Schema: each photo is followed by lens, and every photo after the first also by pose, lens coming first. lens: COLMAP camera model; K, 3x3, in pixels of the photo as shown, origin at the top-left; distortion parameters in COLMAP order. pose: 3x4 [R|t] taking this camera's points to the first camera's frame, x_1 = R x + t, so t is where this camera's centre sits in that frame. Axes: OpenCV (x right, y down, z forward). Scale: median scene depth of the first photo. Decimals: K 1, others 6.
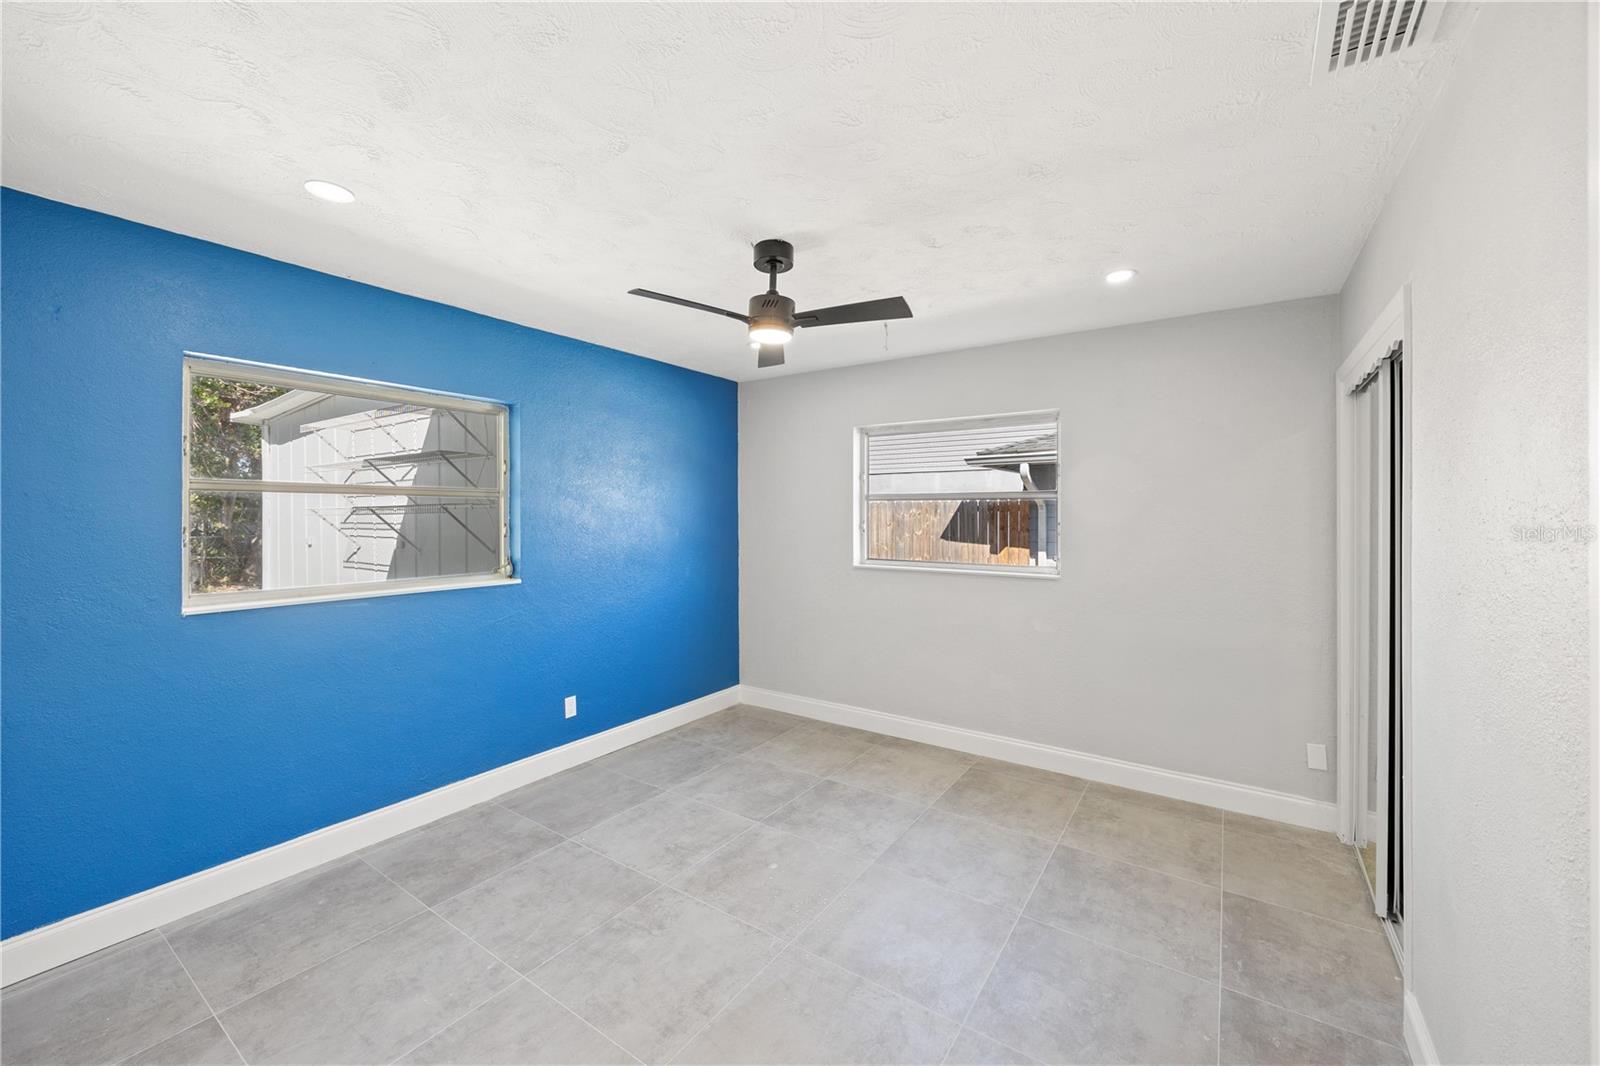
lens RADIAL K [[617.8, 0, 798.4], [0, 617.8, 520.9], [0, 0, 1]] dist [0.003236, 0.000587]
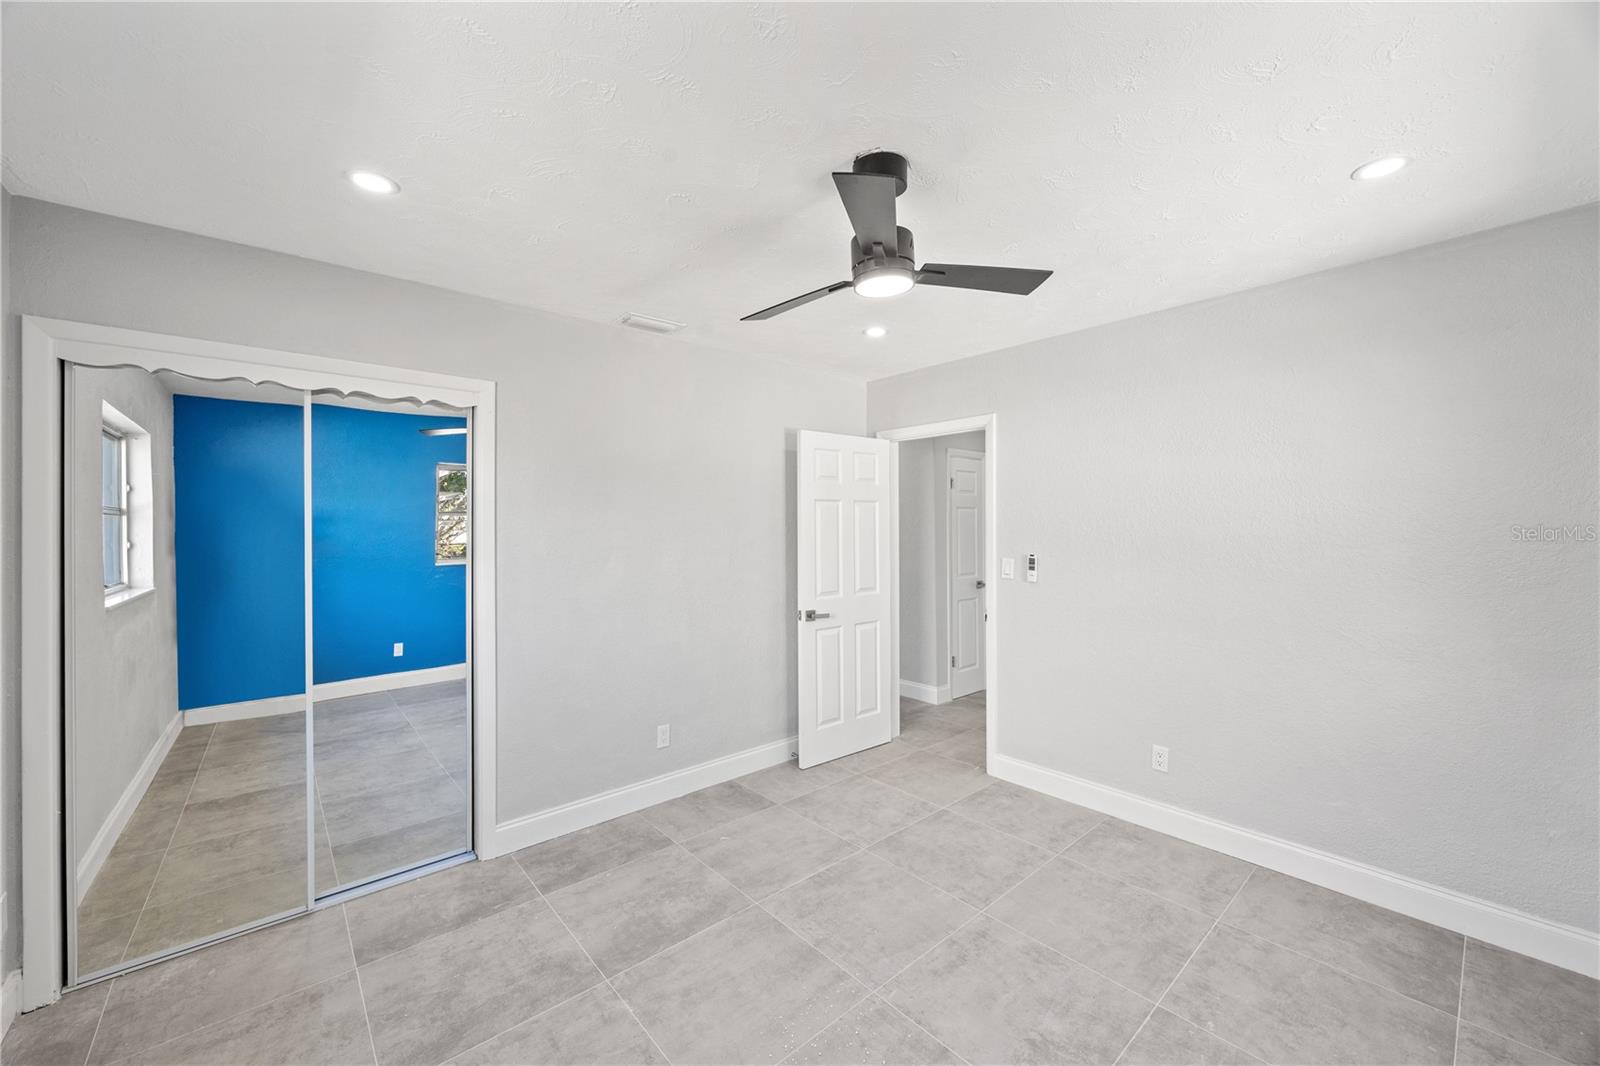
lens RADIAL K [[617.8, 0, 794.7], [0, 617.8, 530.4], [0, 0, 1]] dist [0.003236, 0.000587]
pose [[-0.966820, 0.006178, 0.255383, -0.147054], [0.009221, 0.999900, 0.010720, -0.012980], [-0.255291, 0.012719, -0.966780, 2.009682]]
